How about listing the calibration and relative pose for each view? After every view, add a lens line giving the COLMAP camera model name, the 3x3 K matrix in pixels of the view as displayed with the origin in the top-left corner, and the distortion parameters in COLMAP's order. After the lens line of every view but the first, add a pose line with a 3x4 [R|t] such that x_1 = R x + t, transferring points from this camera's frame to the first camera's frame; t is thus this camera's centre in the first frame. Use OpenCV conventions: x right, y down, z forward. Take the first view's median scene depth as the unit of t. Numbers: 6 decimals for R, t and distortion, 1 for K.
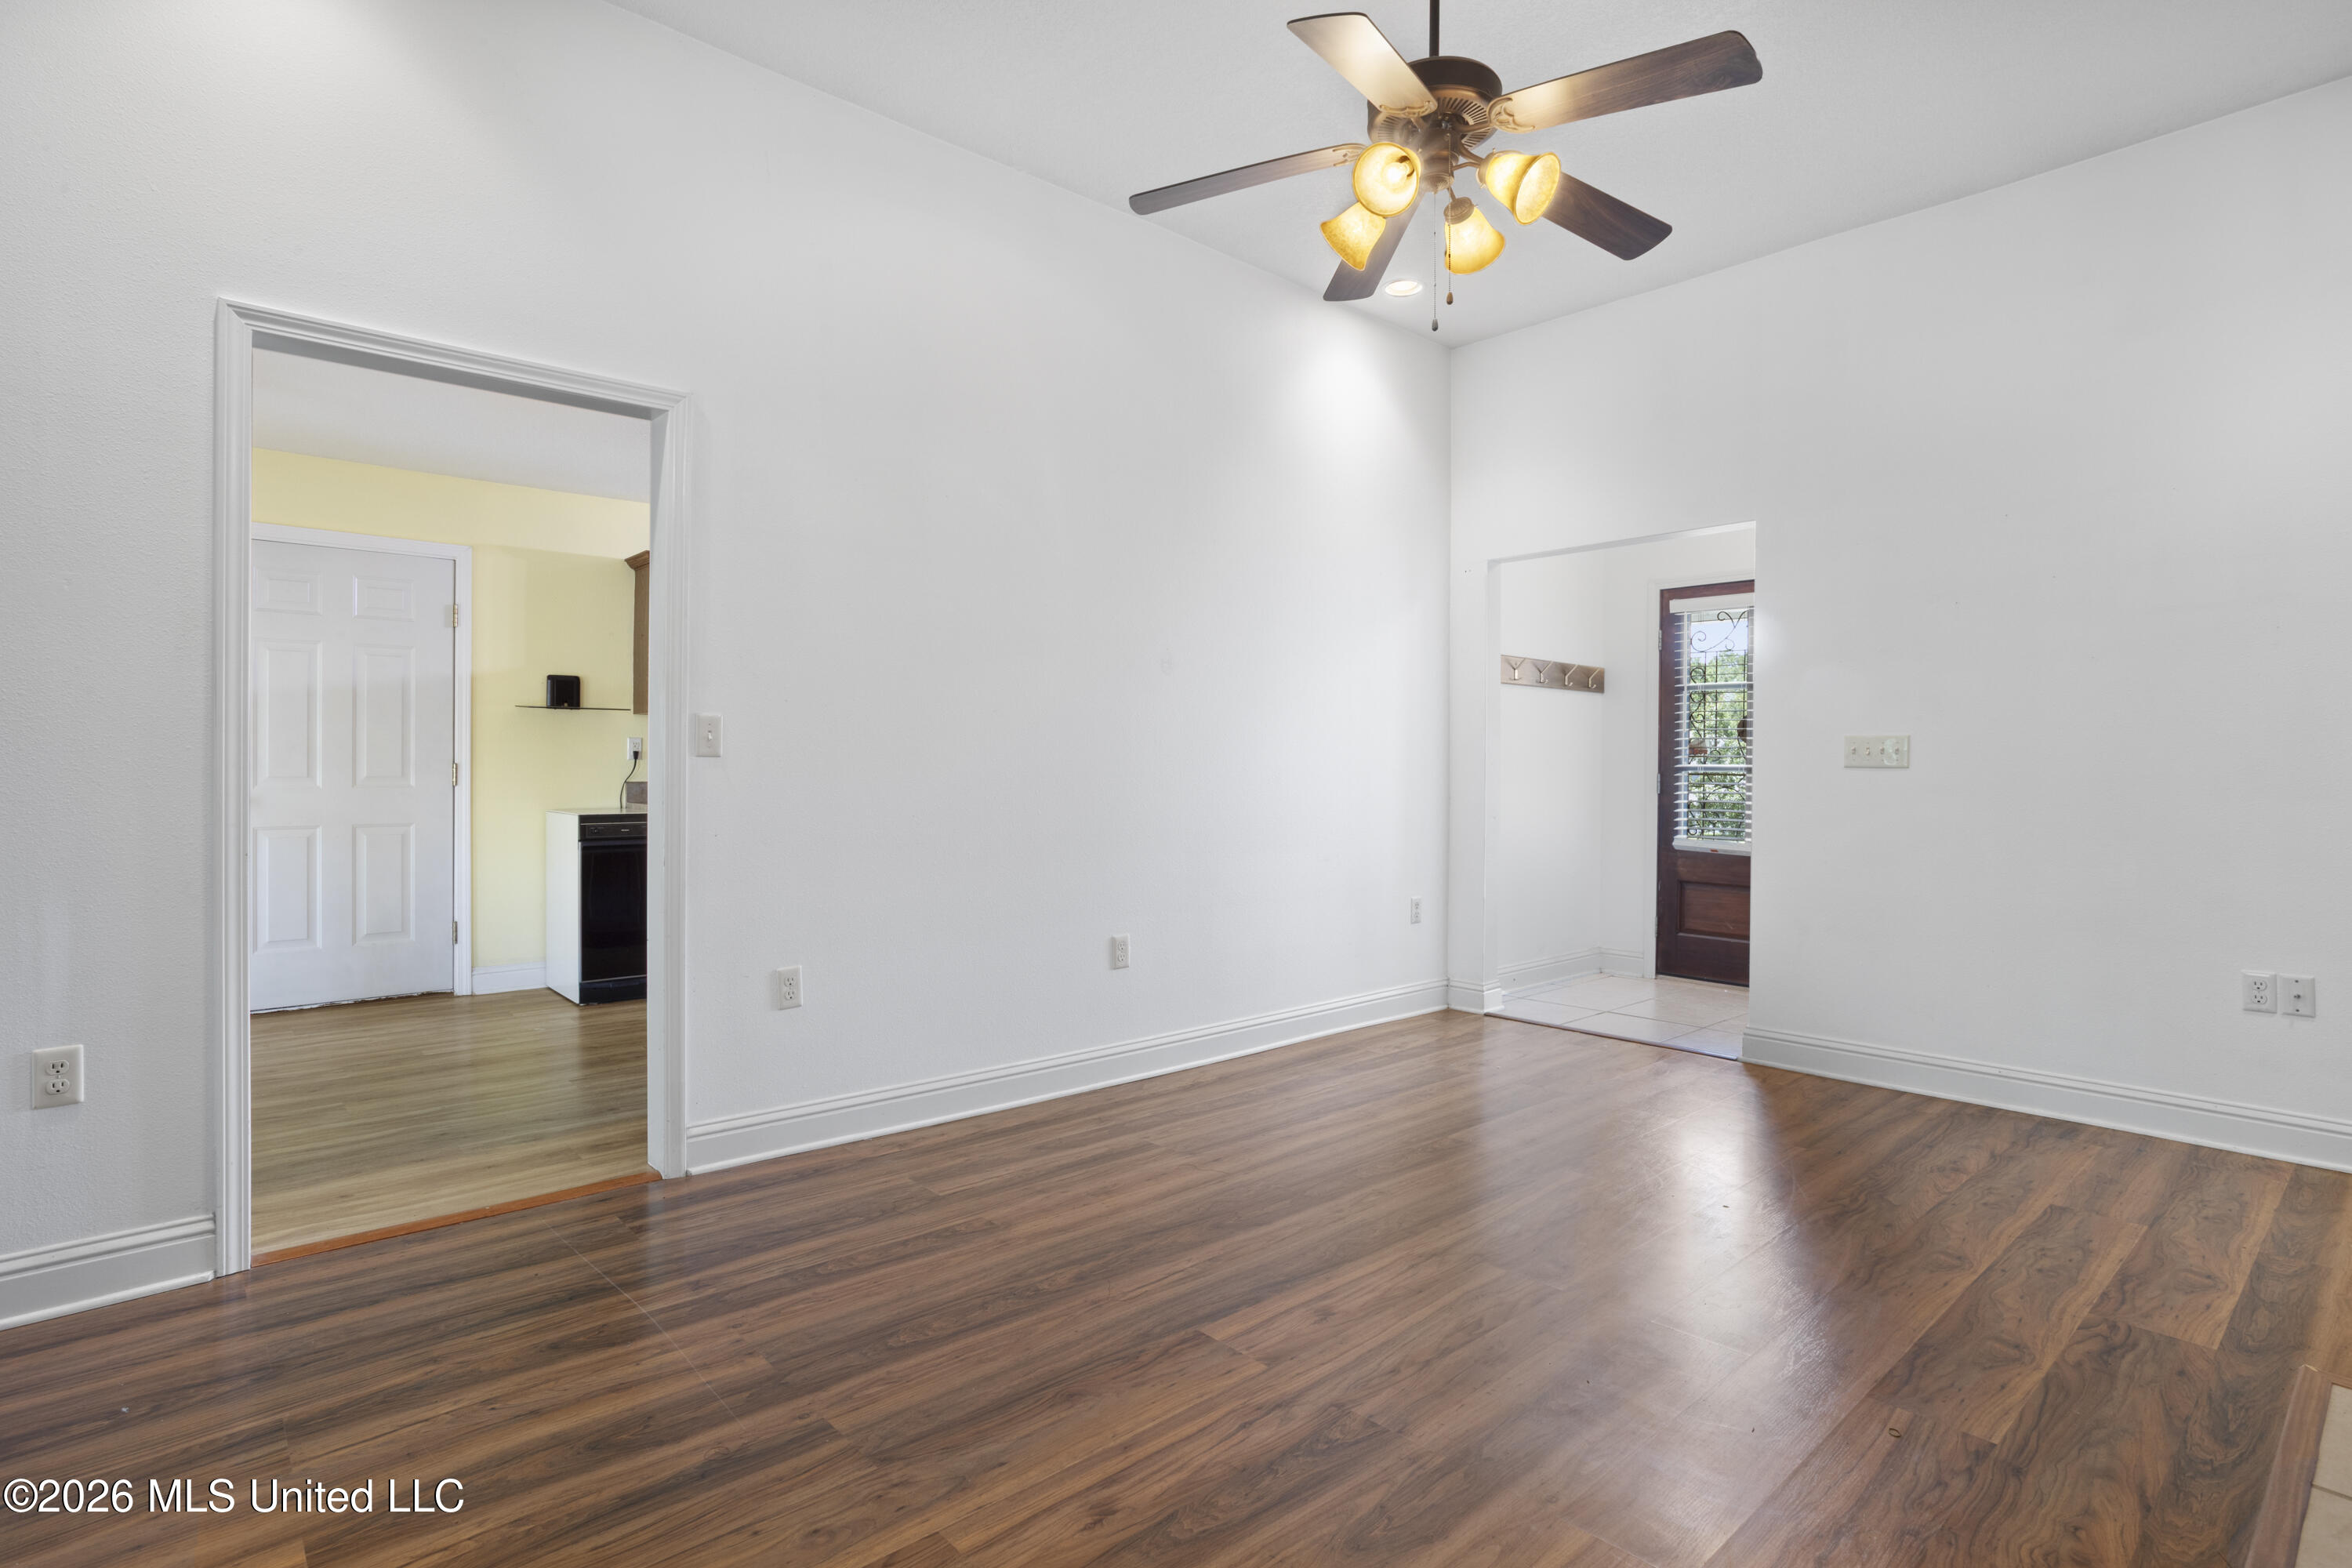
lens RADIAL K [[1198.5, 0, 1153.4], [0, 1198.5, 774.2], [0, 0, 1]] dist [-0.016579, 0.001641]
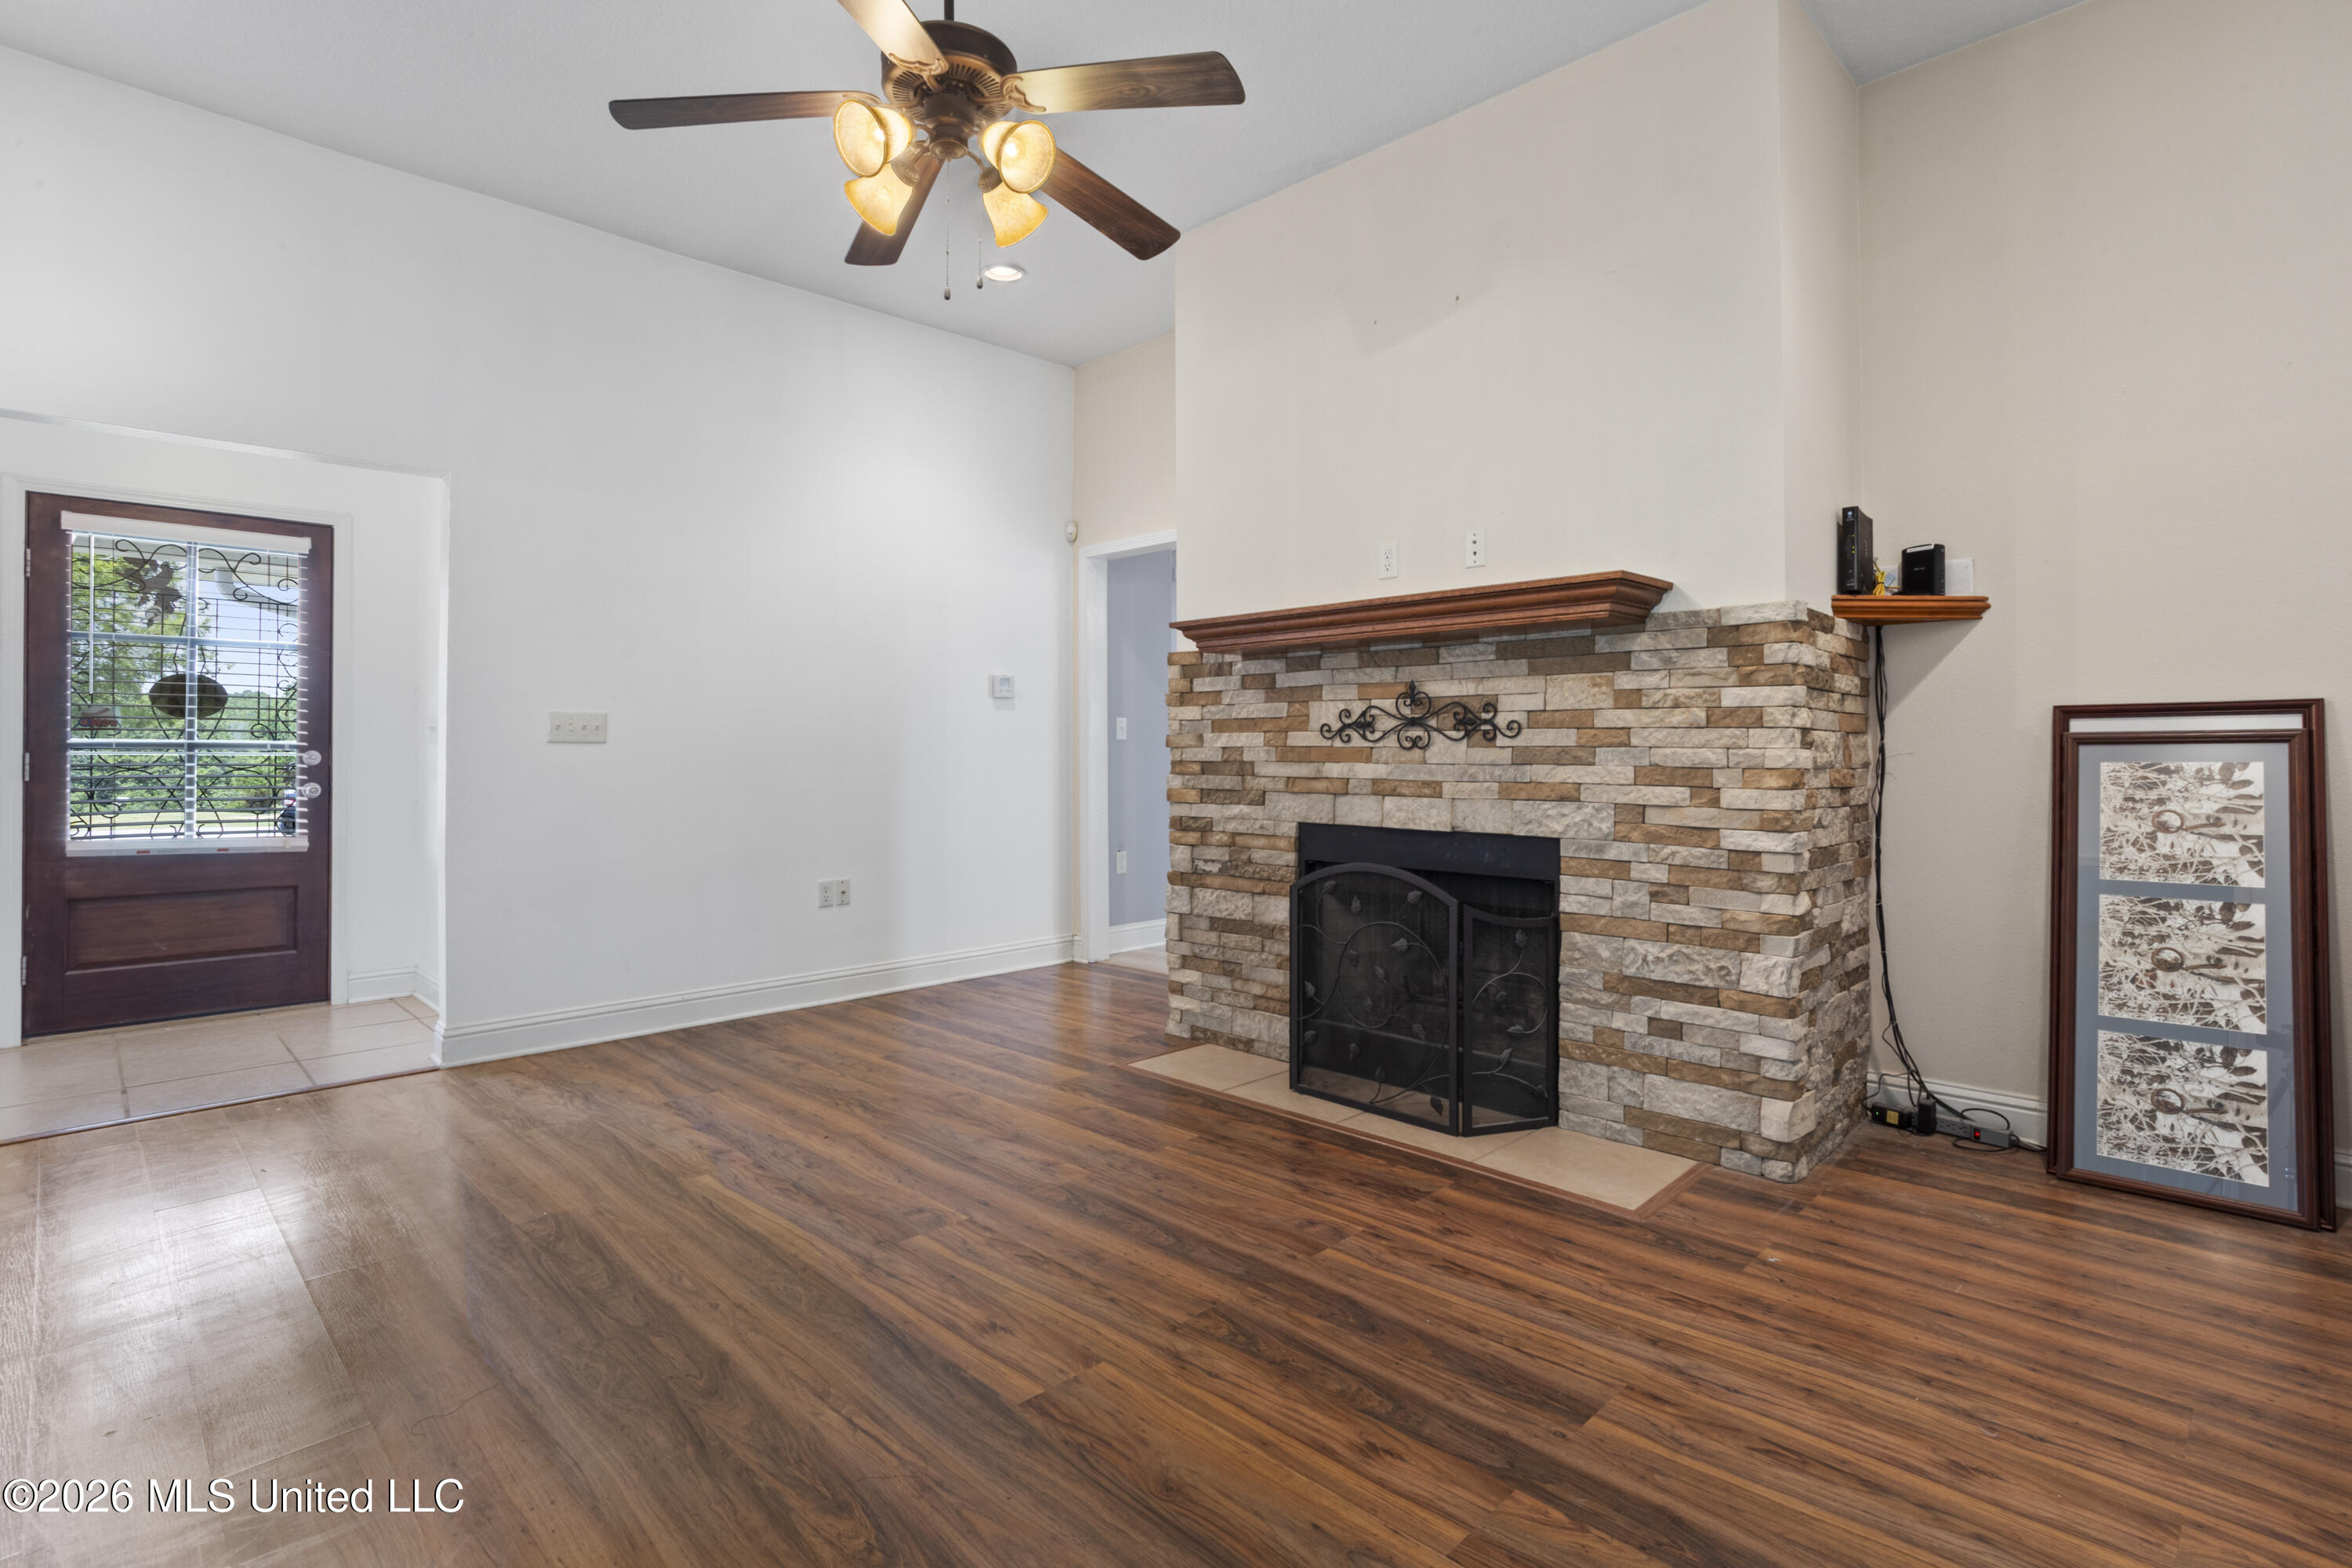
lens RADIAL K [[1131.3, 0, 1174.2], [0, 1131.3, 735.5], [0, 0, 1]] dist [-0.016463, 0.002822]
pose [[-0.071733, 0.006462, 0.997403, -0.546663], [0.002943, 0.999976, -0.006267, -0.011332], [-0.997420, 0.002485, -0.071751, 0.652268]]
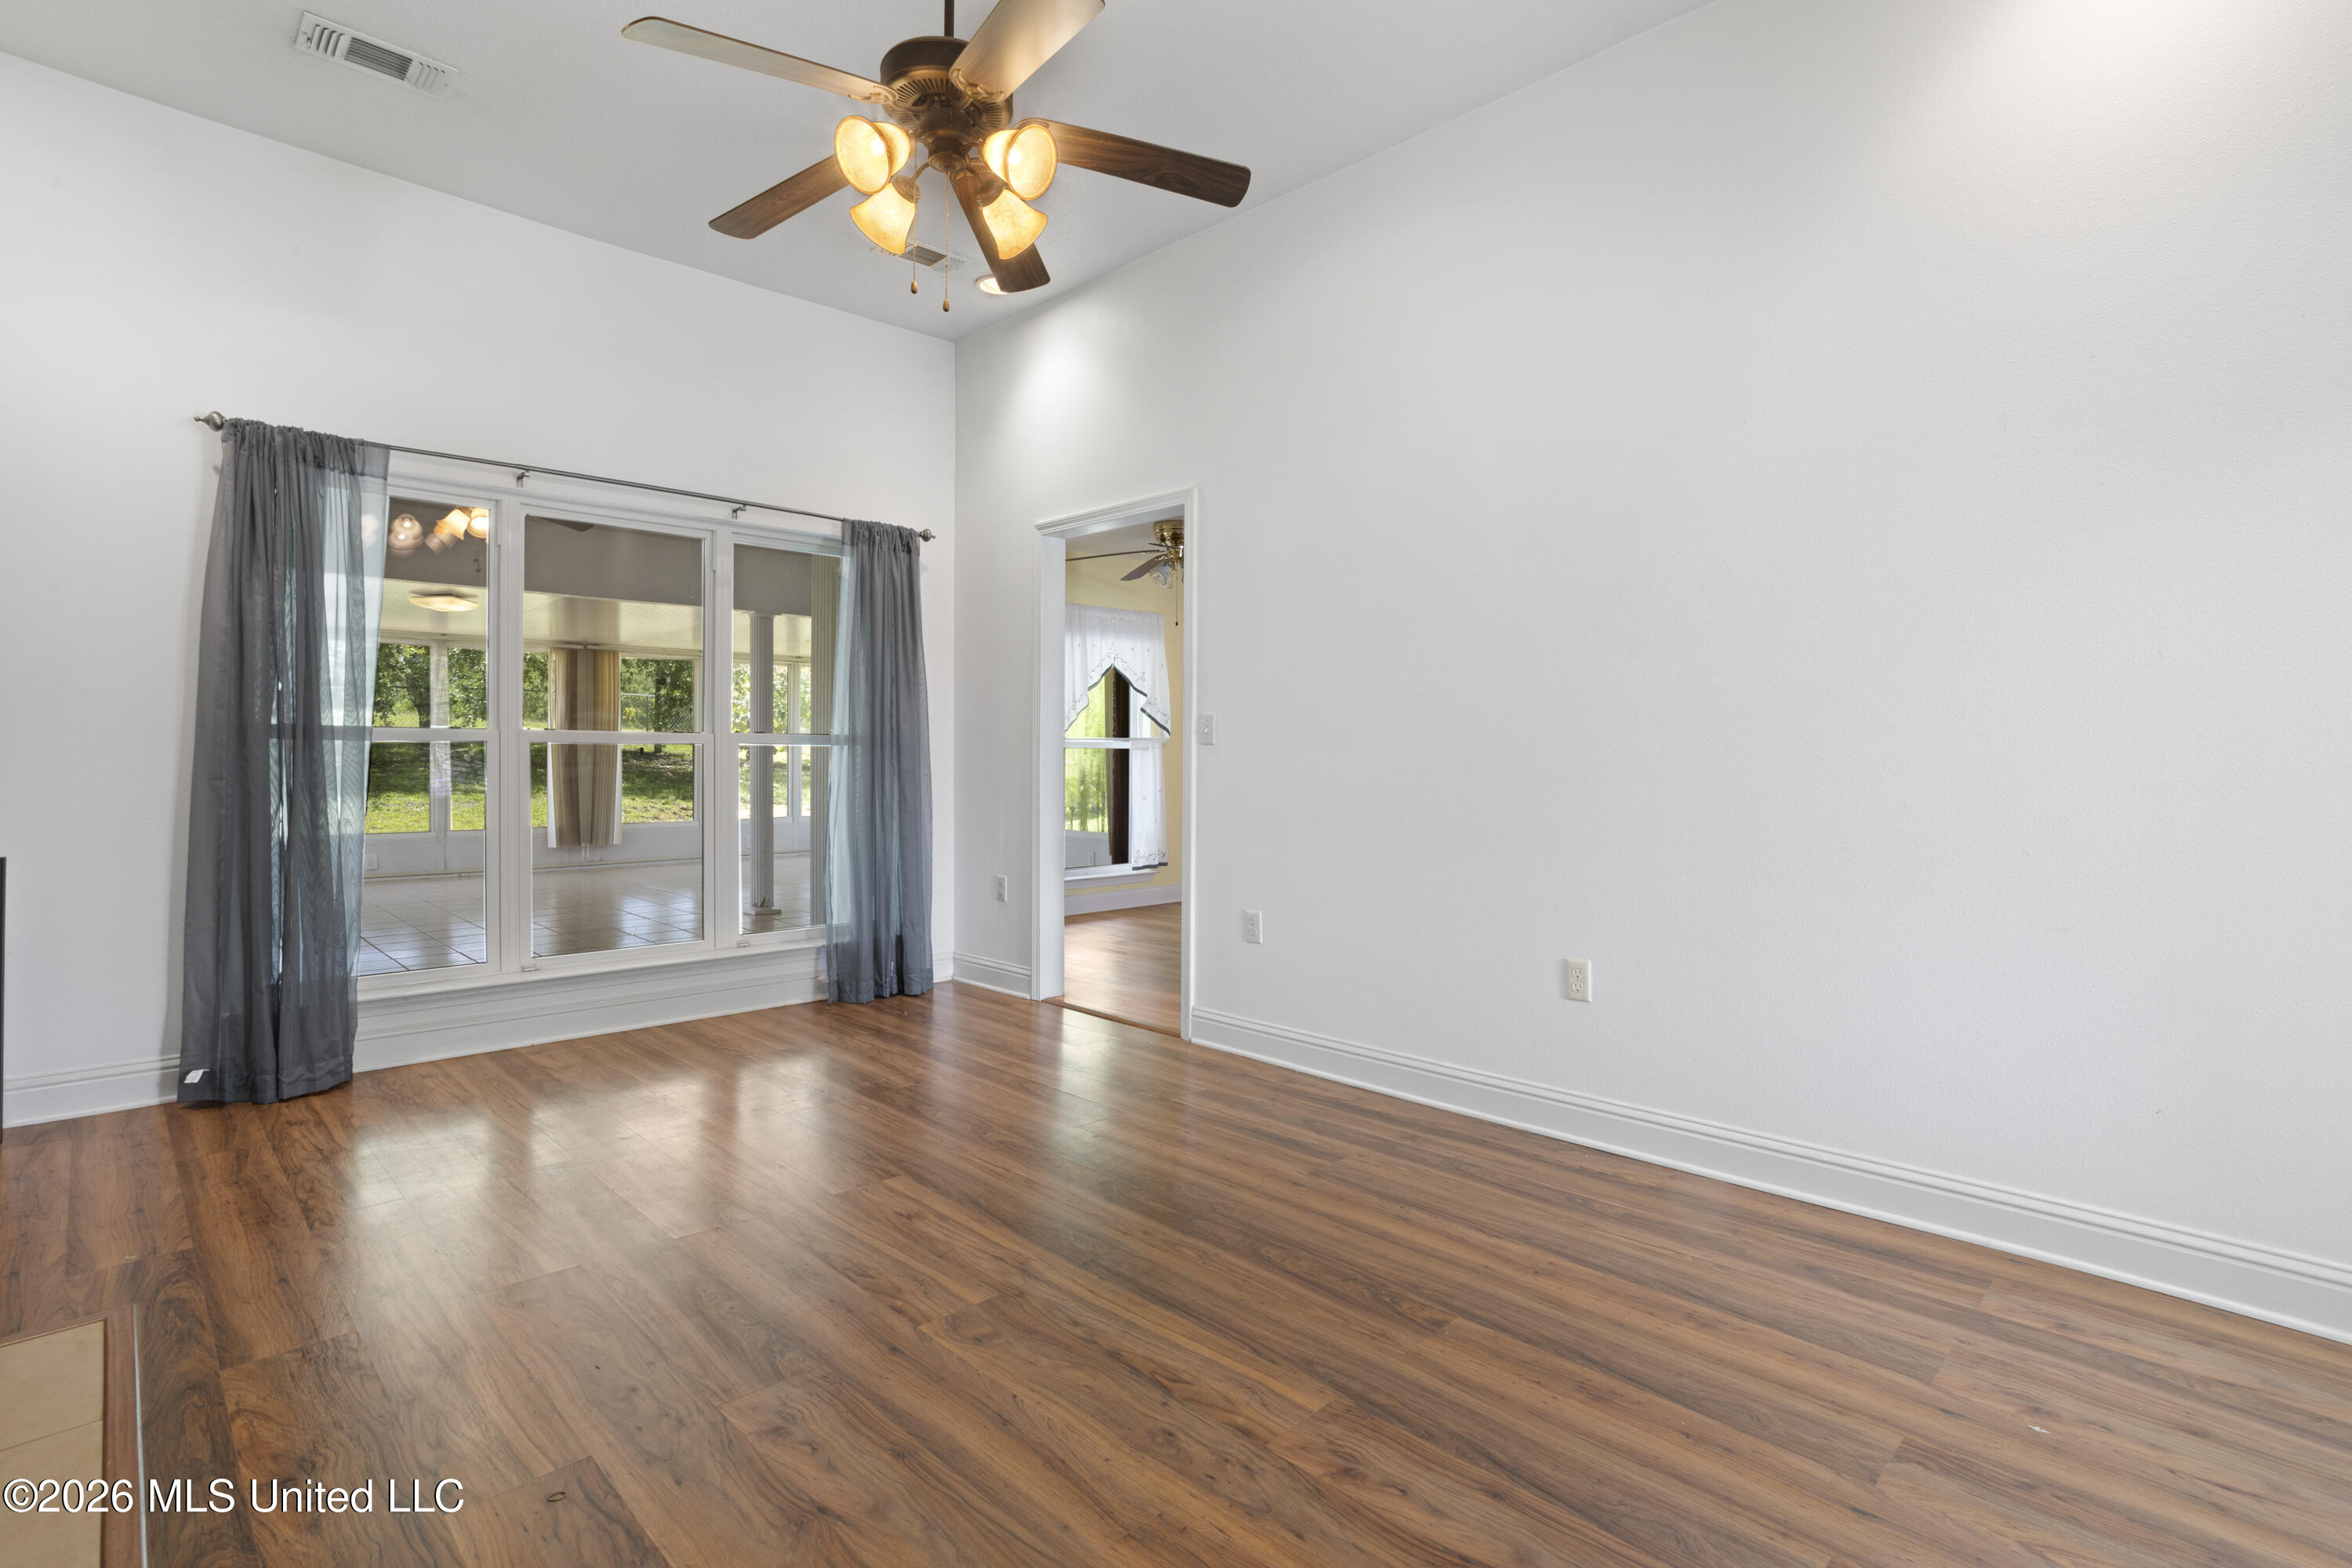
lens RADIAL K [[1131.3, 0, 1134.0], [0, 1131.3, 738.5], [0, 0, 1]] dist [-0.016463, 0.002822]
pose [[0.031806, -0.013670, -0.999401, 0.905860], [-0.002784, 0.999901, -0.013766, -0.004842], [0.999490, 0.003220, 0.031765, 0.841884]]
